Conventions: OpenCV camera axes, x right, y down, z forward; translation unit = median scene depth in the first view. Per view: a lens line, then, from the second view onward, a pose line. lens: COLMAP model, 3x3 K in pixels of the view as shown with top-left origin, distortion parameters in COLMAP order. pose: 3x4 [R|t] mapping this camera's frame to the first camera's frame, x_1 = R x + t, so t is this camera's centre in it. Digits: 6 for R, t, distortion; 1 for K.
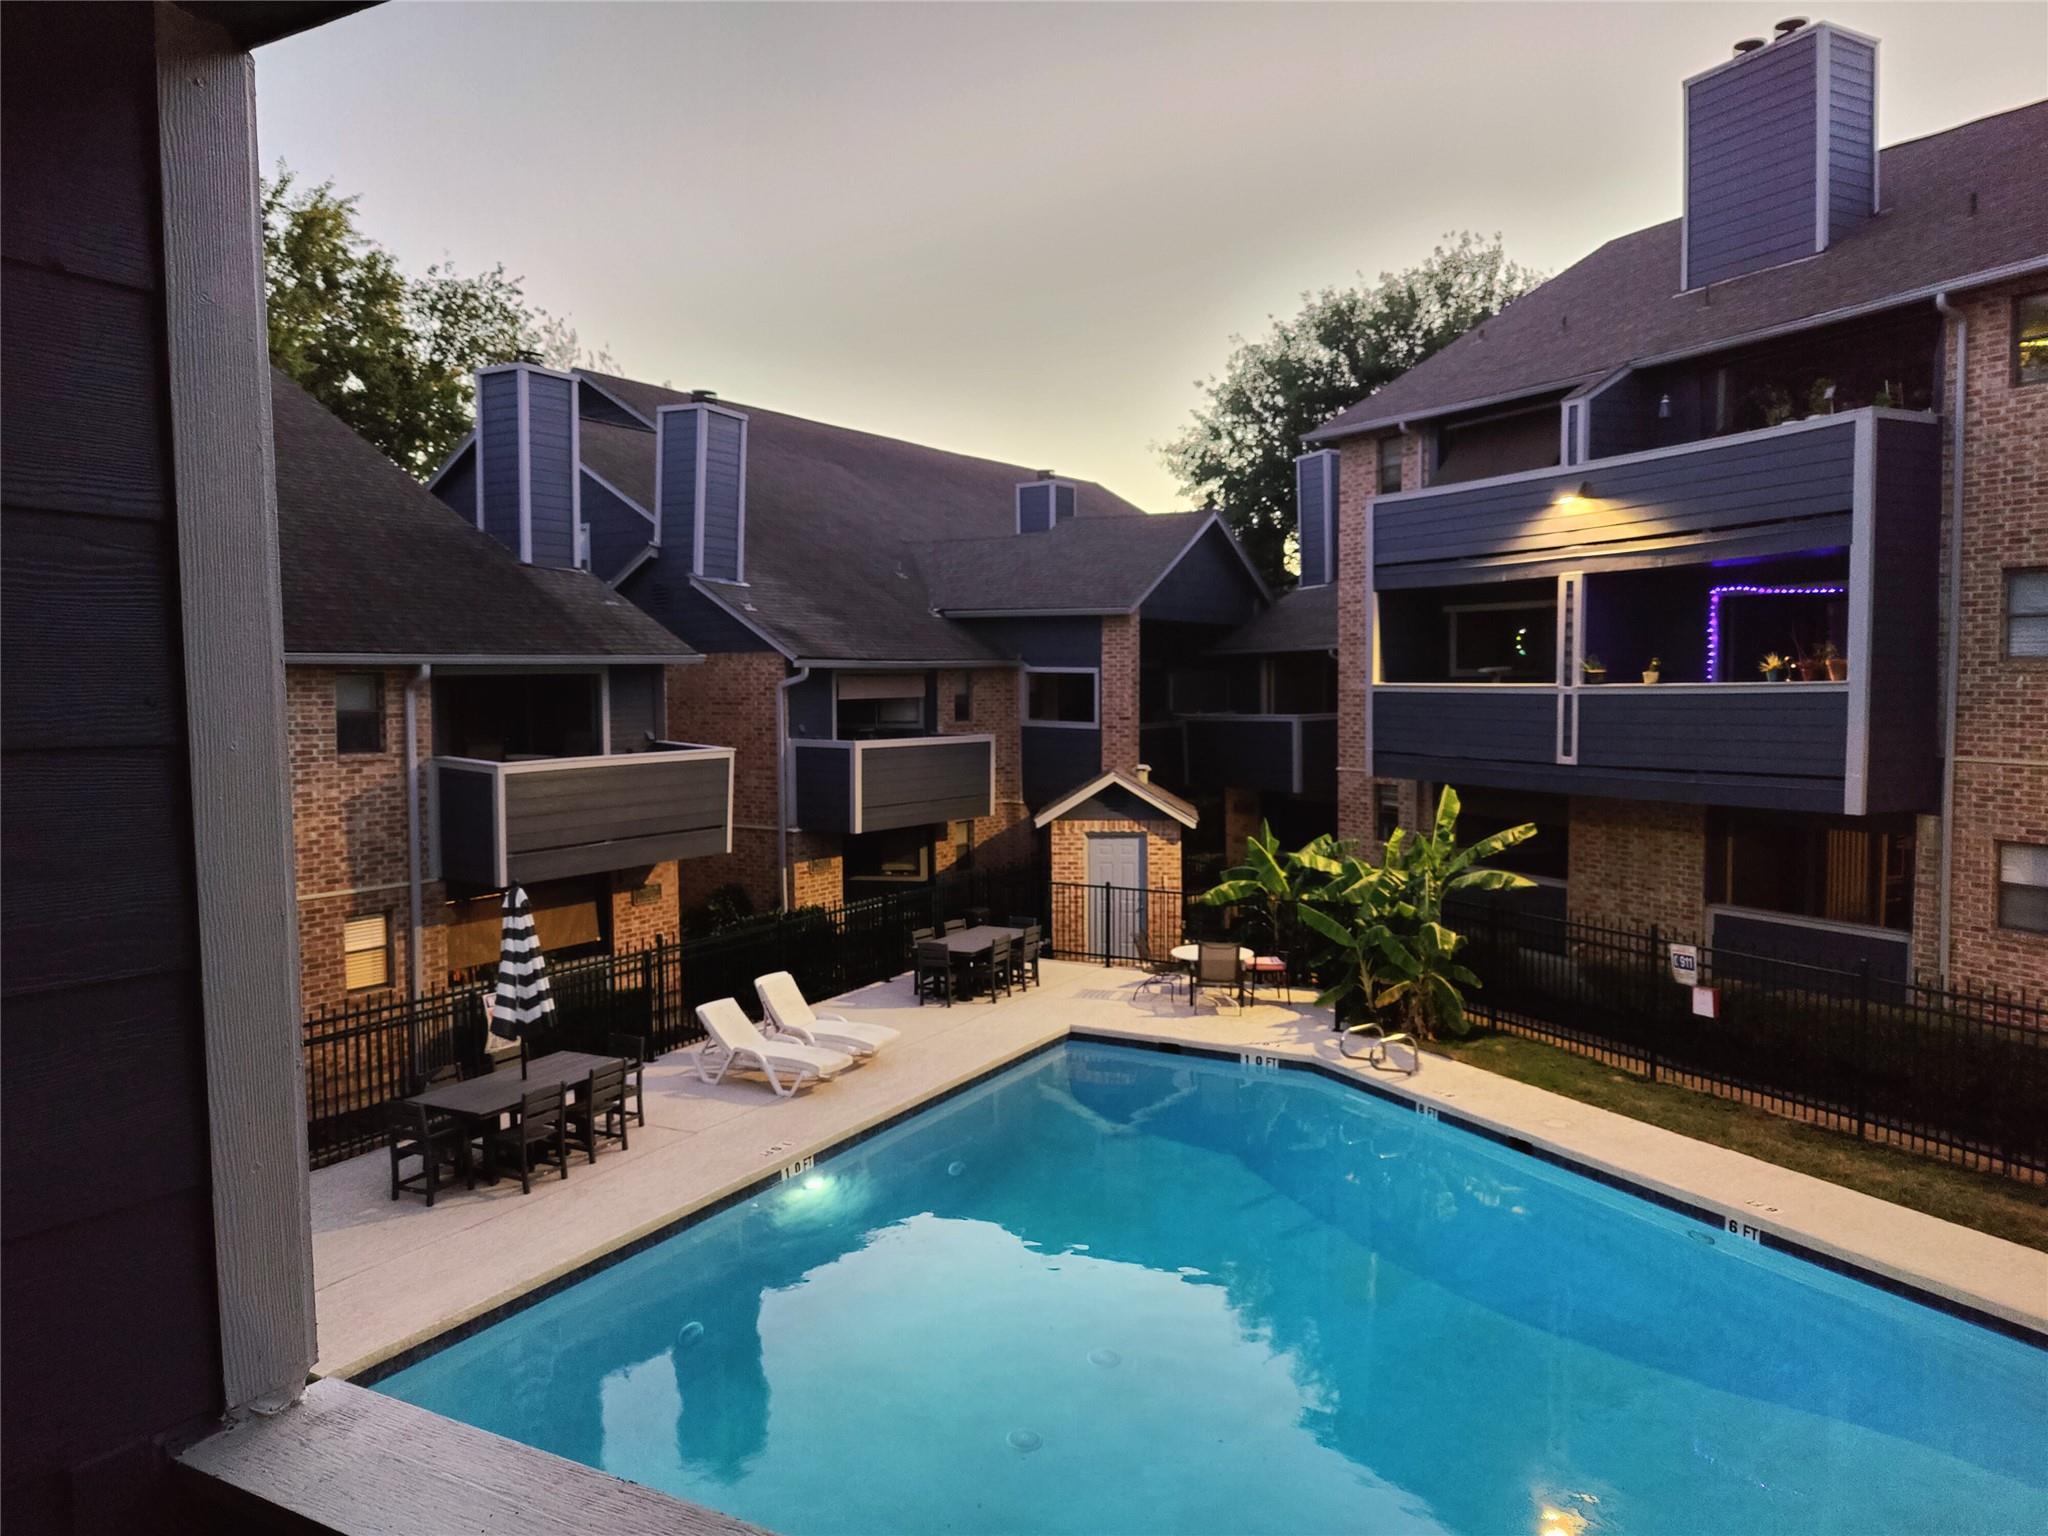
lens RADIAL K [[1437.7, 0, 1024.0], [0, 1437.7, 768.0], [0, 0, 1]] dist [0.053017, -0.056619]
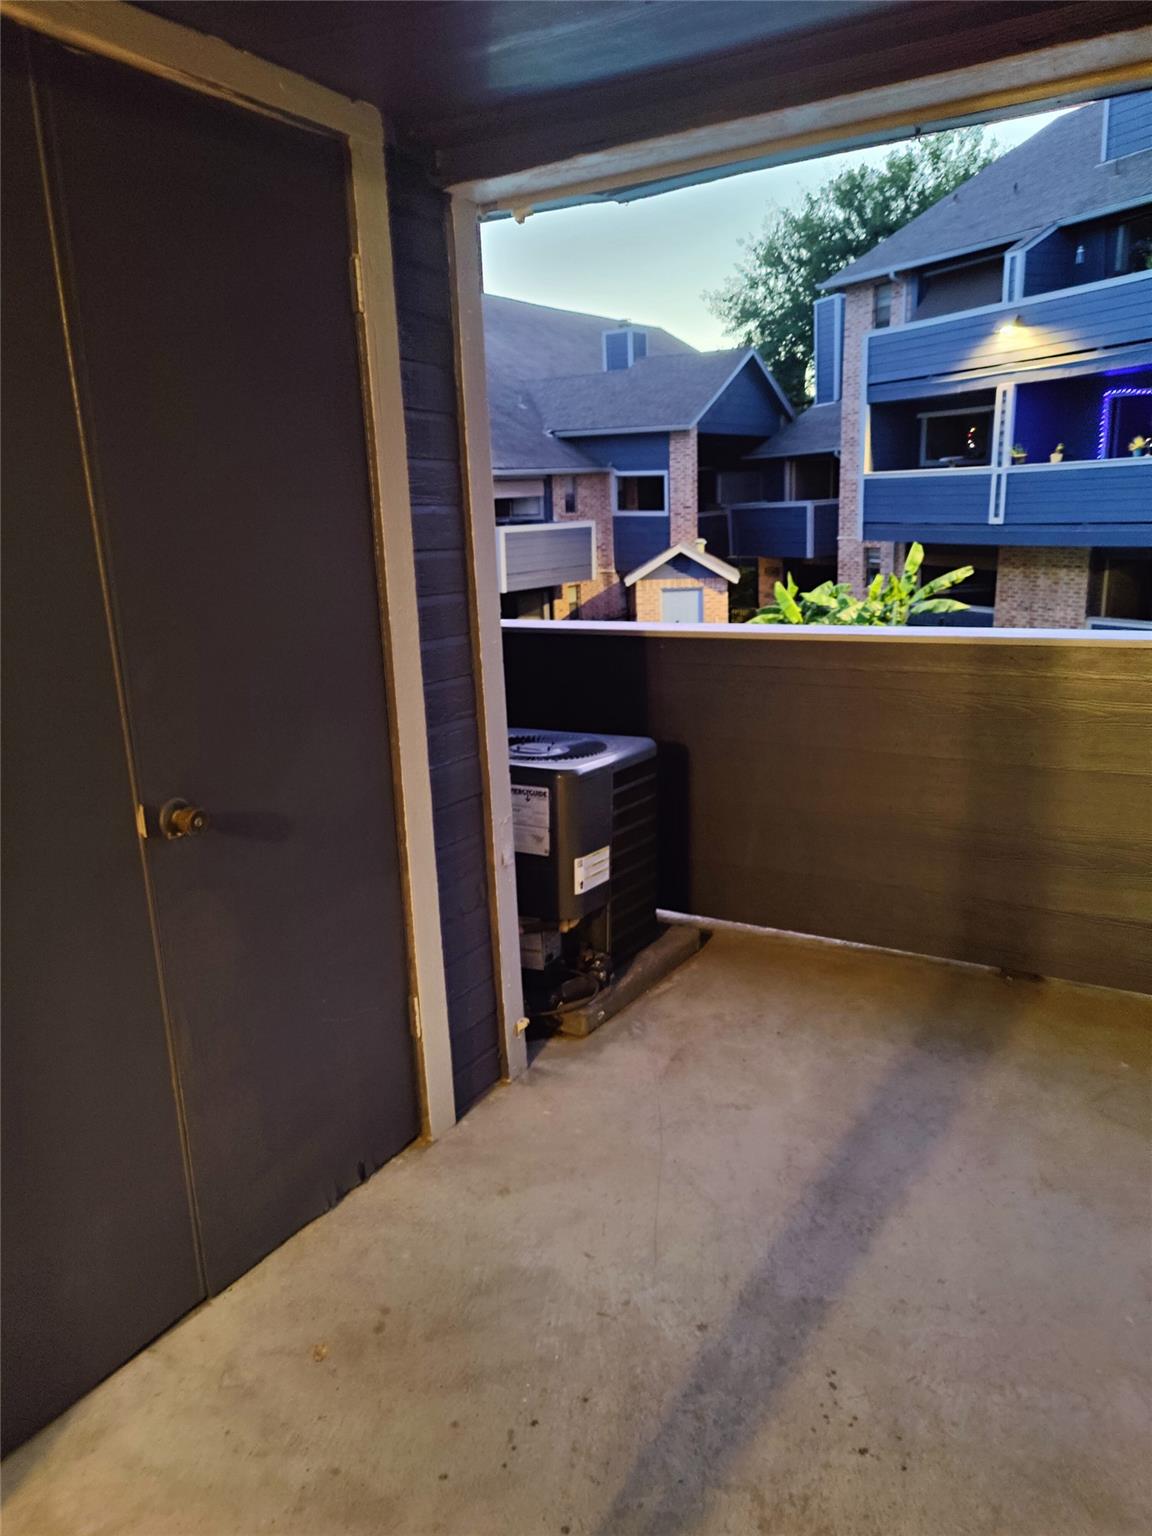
lens RADIAL K [[1078.3, 0, 568.5], [0, 1078.3, 774.2], [0, 0, 1]] dist [0.053017, -0.056619]
pose [[0.999057, -0.022099, -0.037366, -0.012987], [0.028852, 0.981137, 0.191150, 0.017877], [0.032437, -0.192048, 0.980849, -0.099737]]
